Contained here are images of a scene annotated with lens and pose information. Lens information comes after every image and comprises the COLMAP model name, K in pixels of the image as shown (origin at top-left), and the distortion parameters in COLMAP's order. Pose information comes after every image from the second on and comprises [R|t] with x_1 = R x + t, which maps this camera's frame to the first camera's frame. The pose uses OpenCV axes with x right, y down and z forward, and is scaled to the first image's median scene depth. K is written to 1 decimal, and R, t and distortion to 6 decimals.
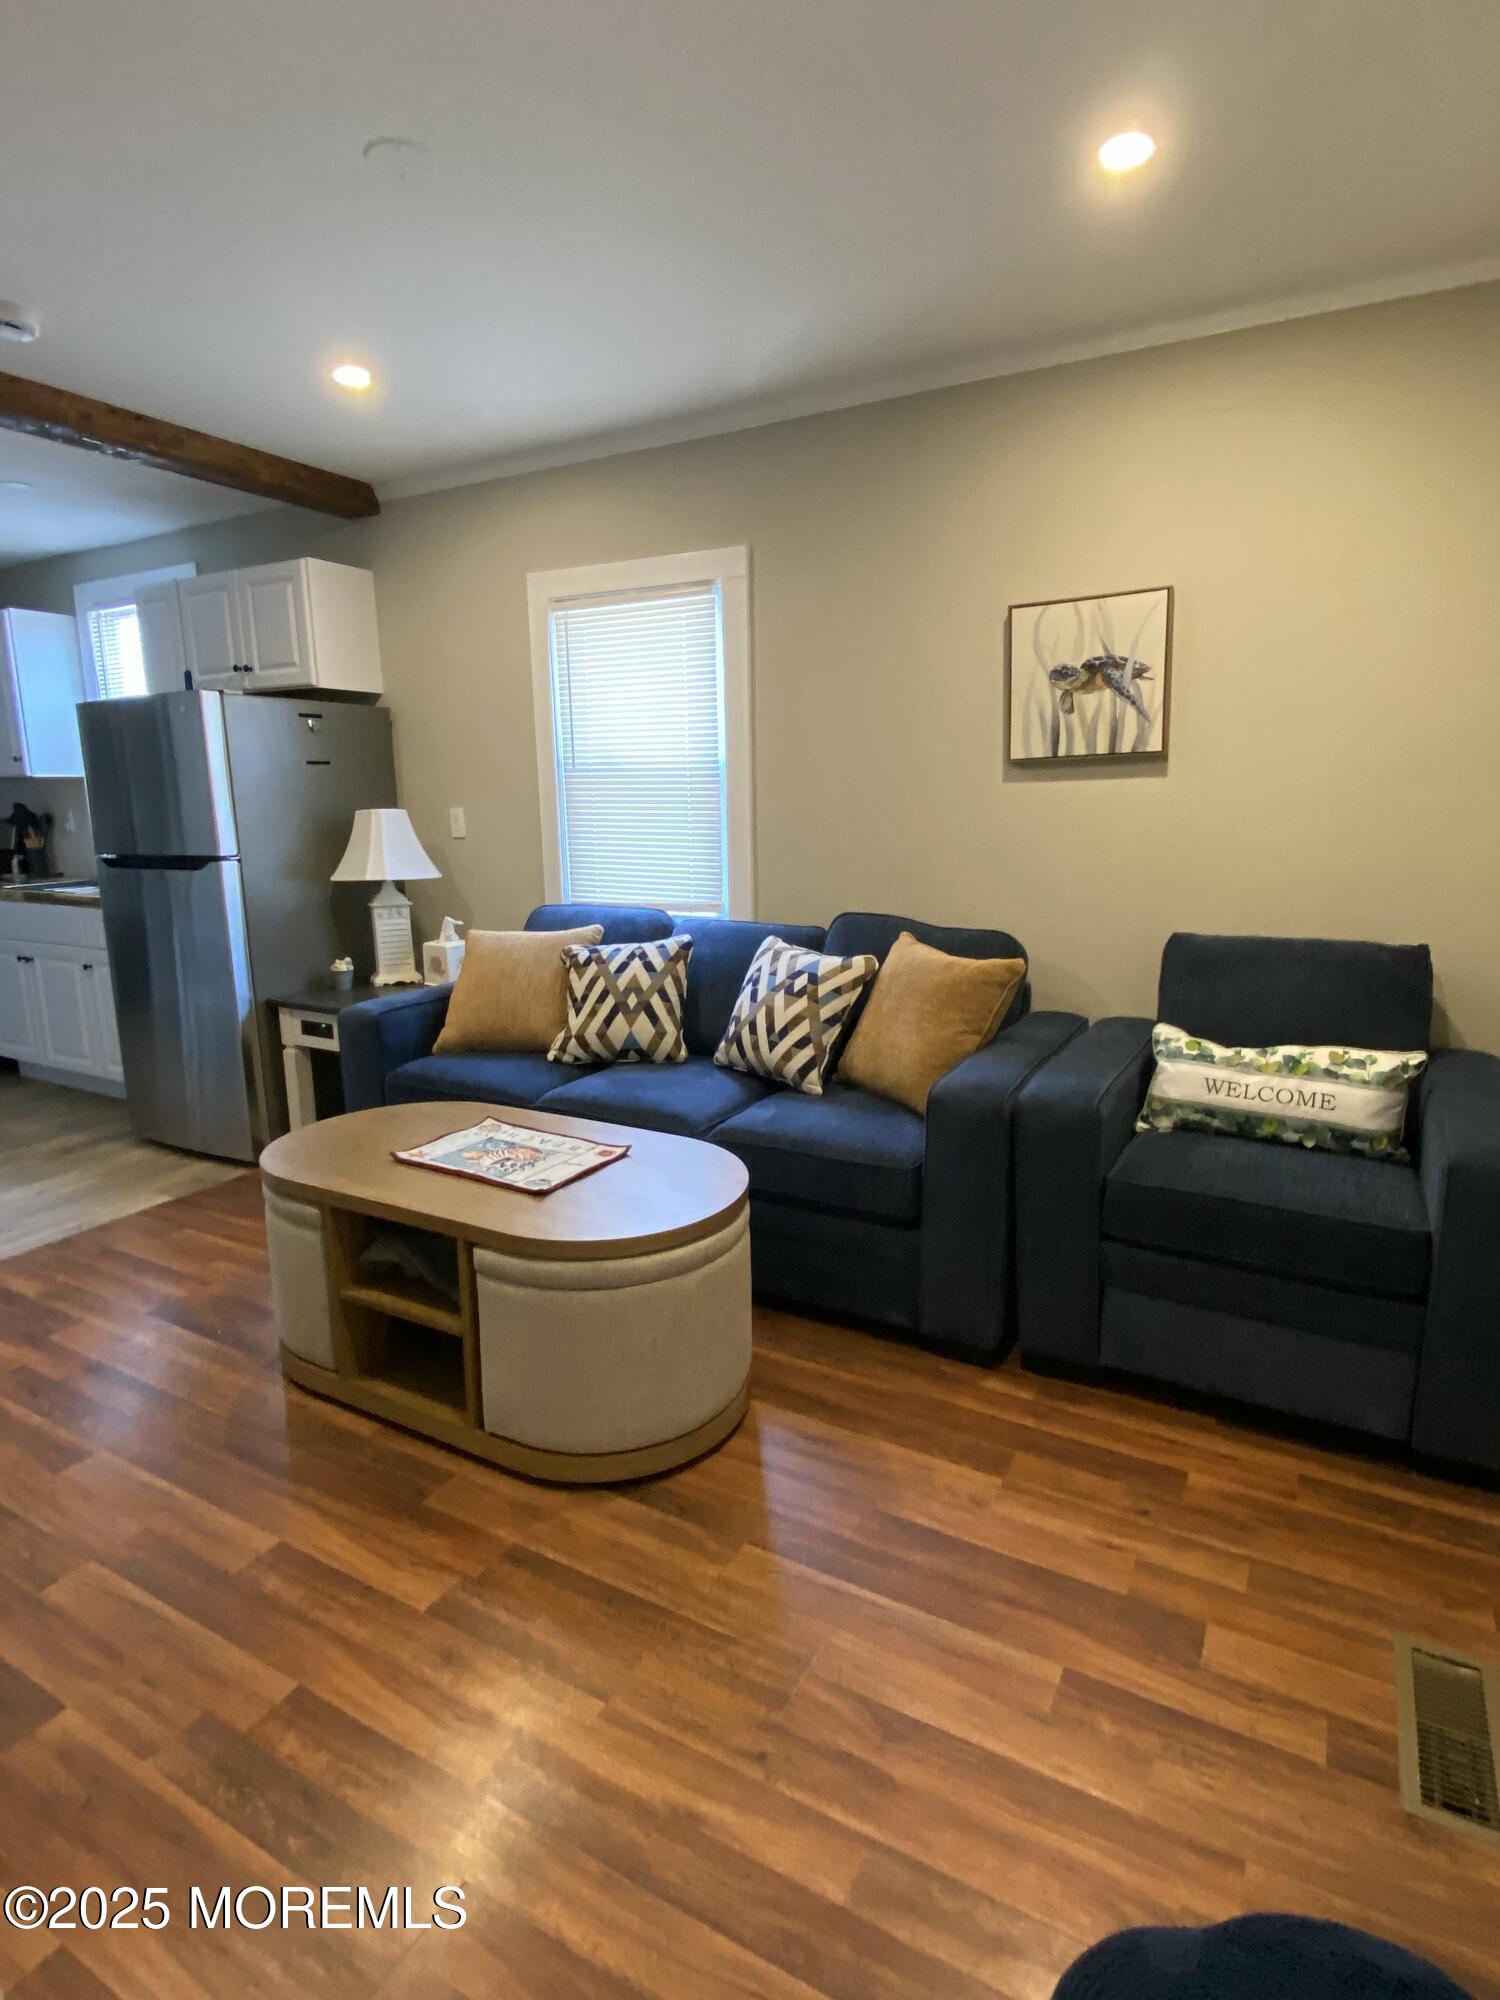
lens RADIAL K [[1035.9, 0, 765.7], [0, 1035.9, 978.9], [0, 0, 1]] dist [0.045531, -0.045367]
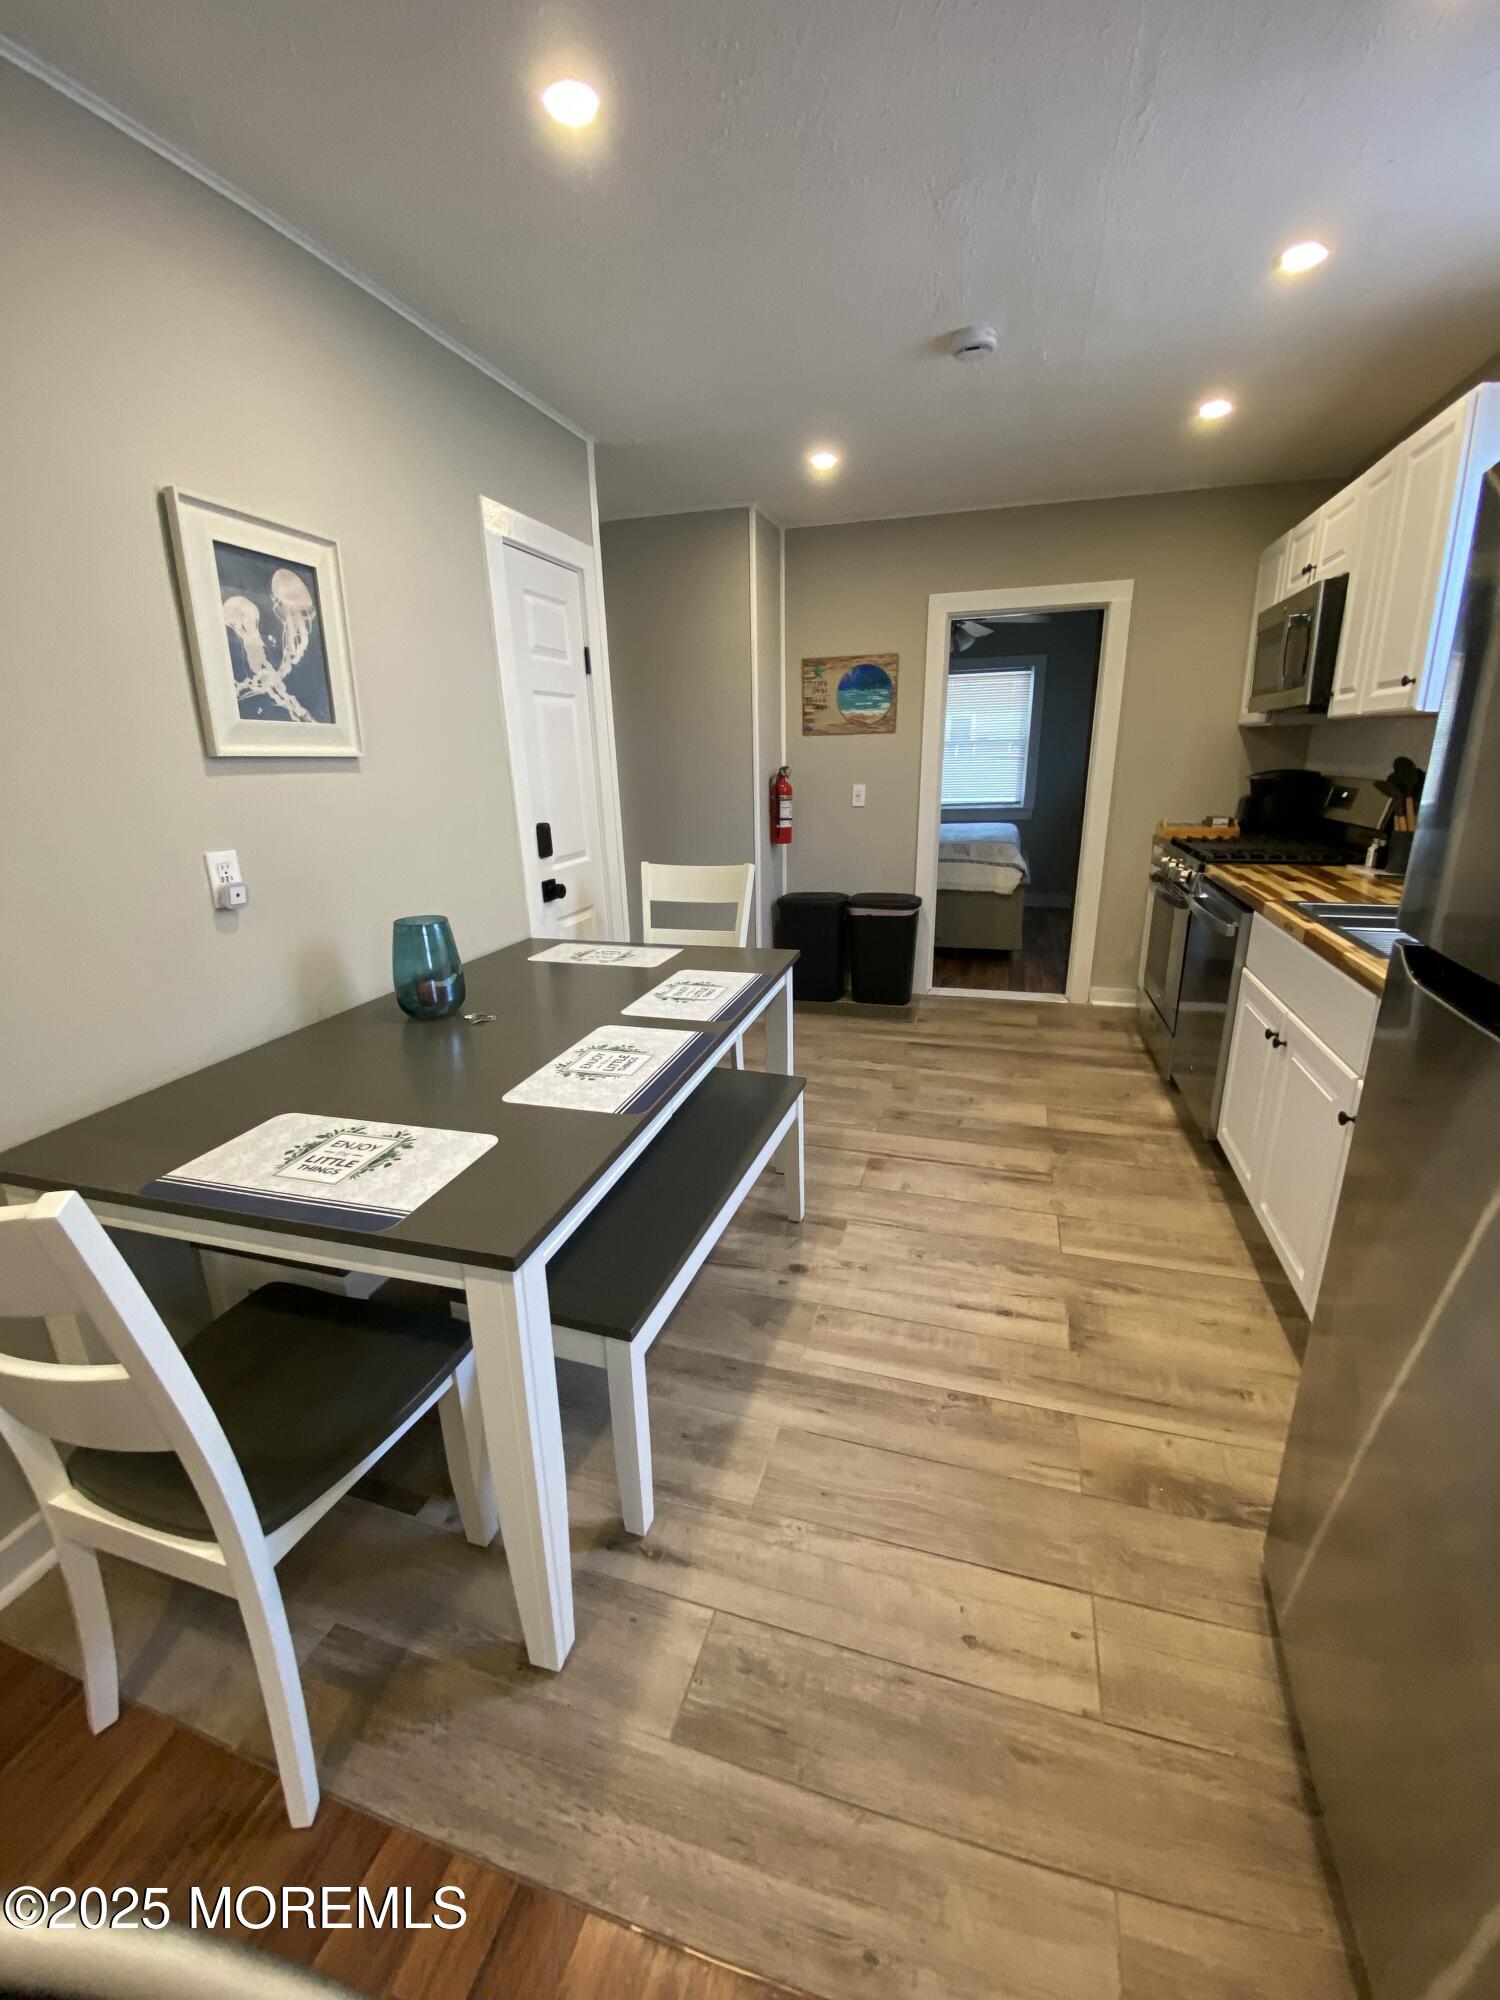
lens RADIAL K [[804.8, 0, 755.3], [0, 804.8, 991.8], [0, 0, 1]] dist [0.032753, -0.026504]
pose [[0.209398, 0.283772, -0.935749, -0.566583], [-0.157751, 0.954233, 0.254076, -0.182315], [0.965022, 0.094412, 0.244579, 0.979394]]
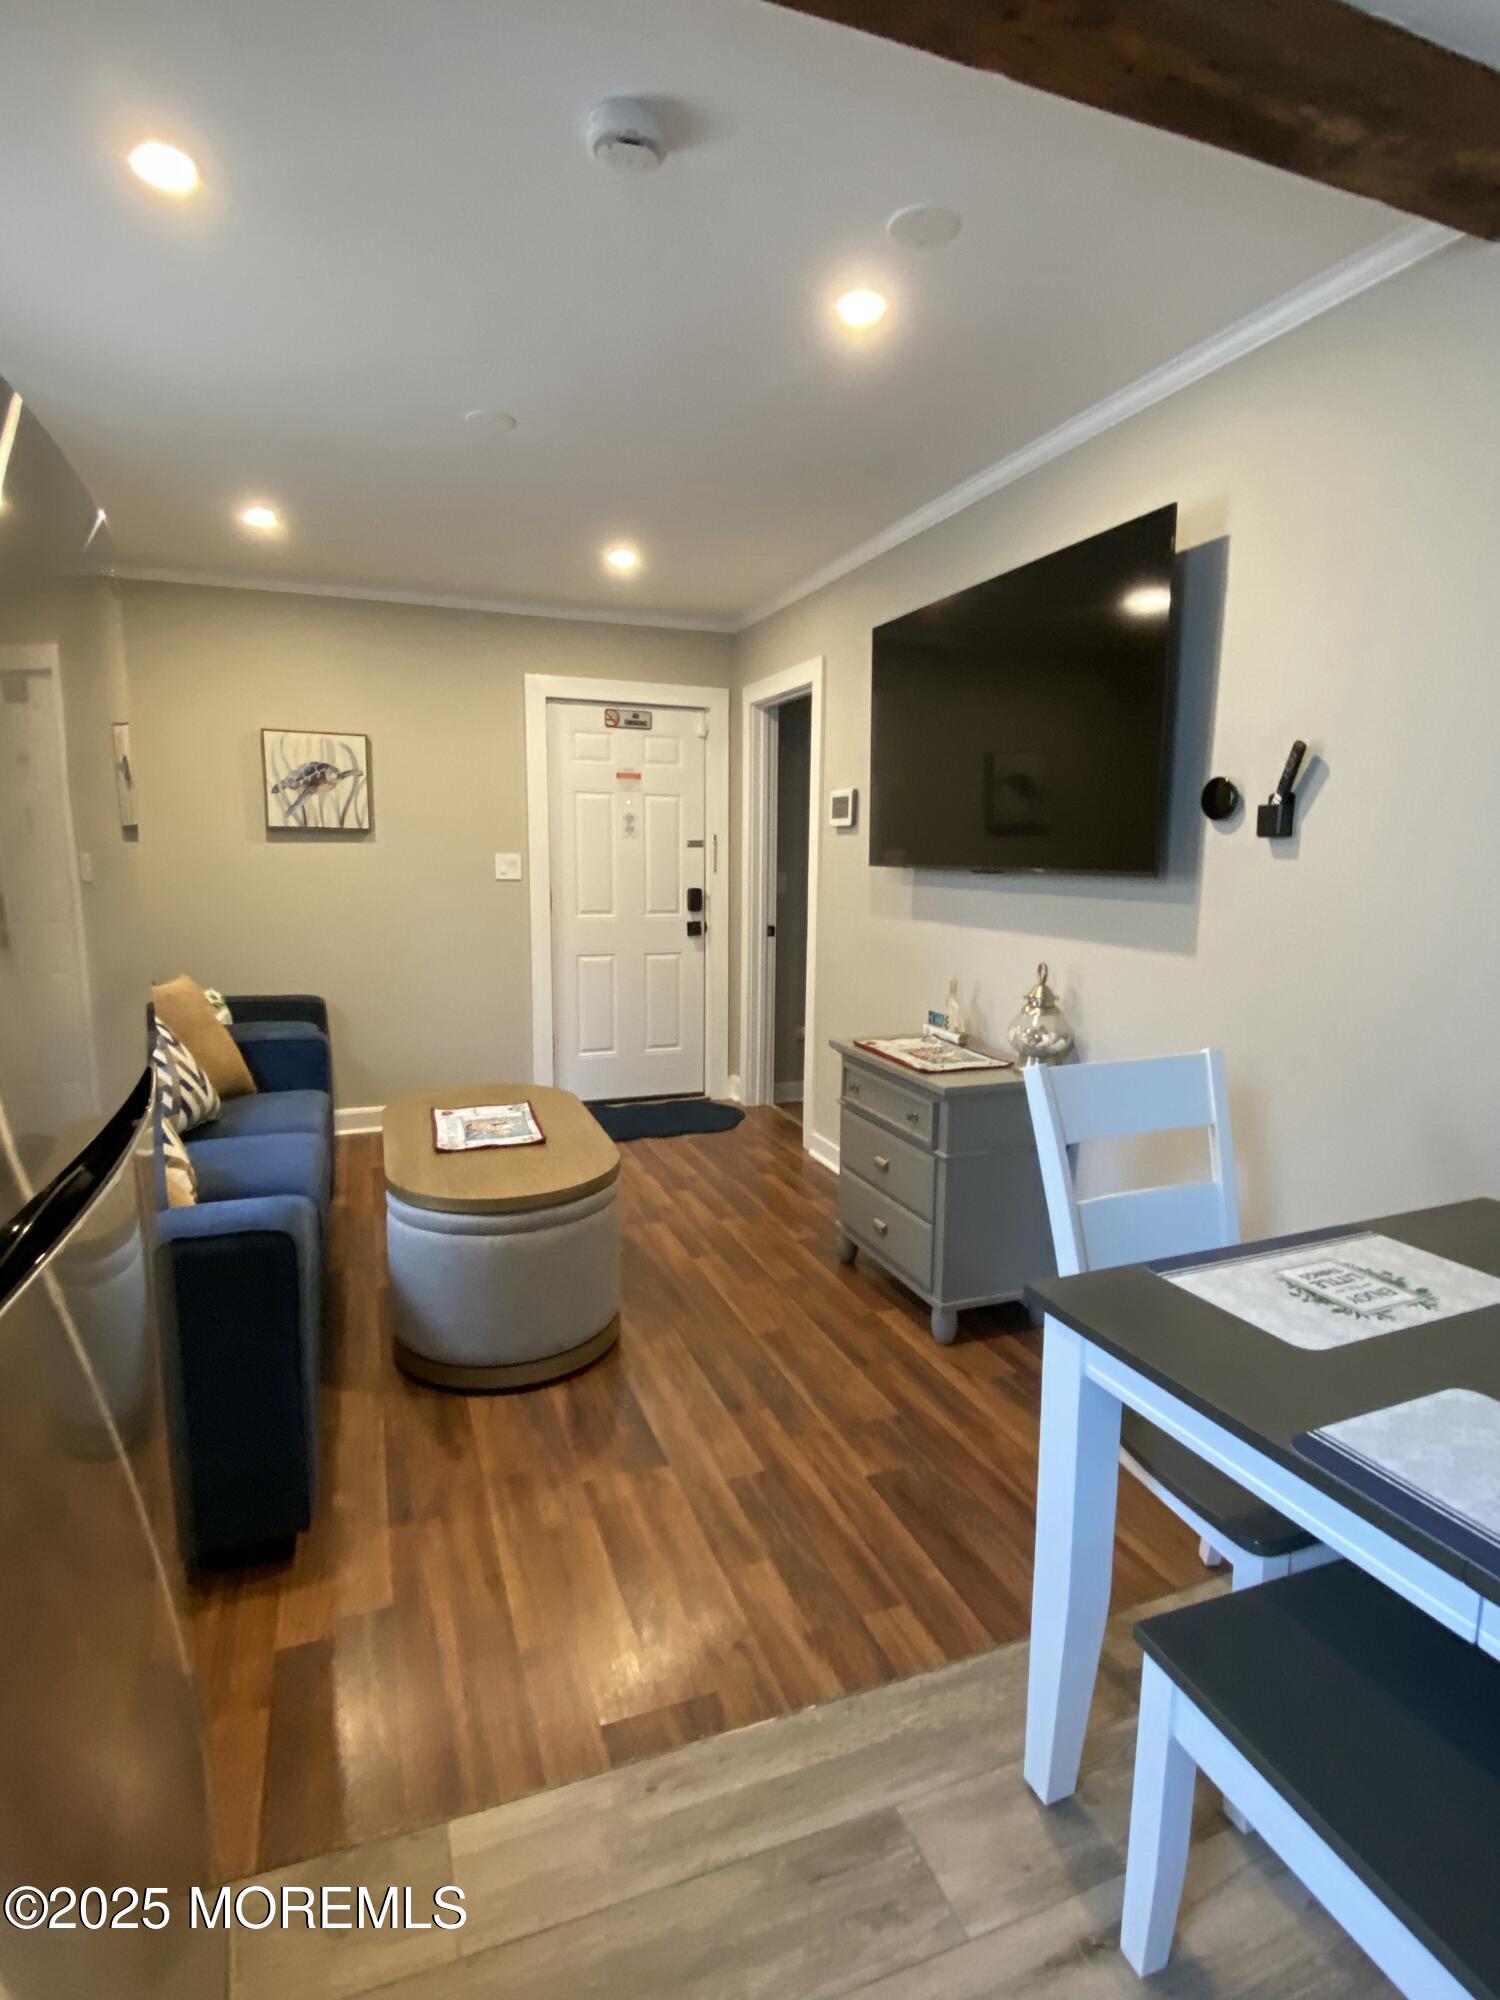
lens RADIAL K [[1033.0, 0, 760.1], [0, 1033.0, 990.2], [0, 0, 1]] dist [0.082265, -0.081884]
pose [[-0.765978, -0.082308, 0.637576, -1.094147], [0.115615, 0.957962, 0.262567, -0.248126], [-0.632385, 0.274834, -0.724262, 1.379231]]
